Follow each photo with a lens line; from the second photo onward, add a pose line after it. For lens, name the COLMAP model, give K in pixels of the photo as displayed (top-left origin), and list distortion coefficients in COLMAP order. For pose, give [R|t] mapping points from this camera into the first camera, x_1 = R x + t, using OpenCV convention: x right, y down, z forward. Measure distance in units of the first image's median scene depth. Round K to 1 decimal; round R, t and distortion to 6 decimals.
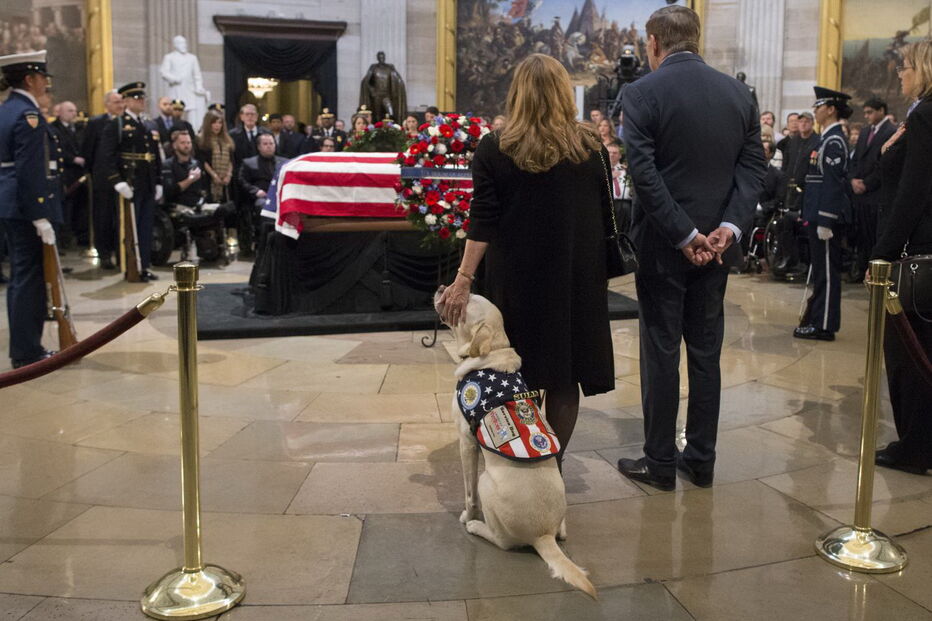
lens RADIAL K [[888.4, 0, 532.6], [0, 888.4, 262.3], [0, 0, 1]] dist [-0.059666, 0.046875]
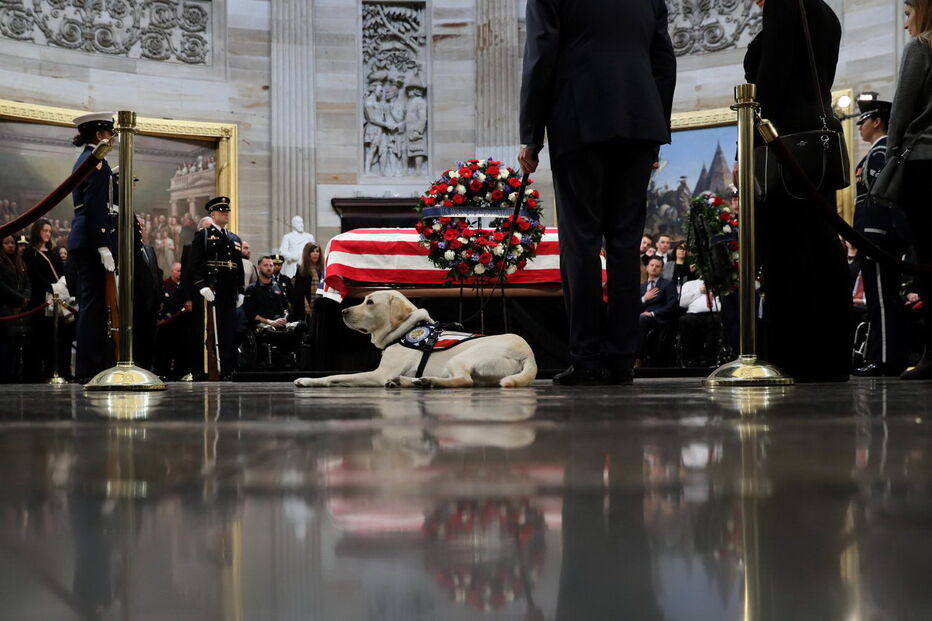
lens RADIAL K [[978.0, 0, 421.3], [0, 978.0, 387.2], [0, 0, 1]] dist [-0.024490, 0.006158]
pose [[0.957904, -0.027476, -0.285772, 0.124382], [-0.008936, 0.992074, -0.125336, 0.175791], [0.286951, 0.122613, 0.950066, -0.050250]]
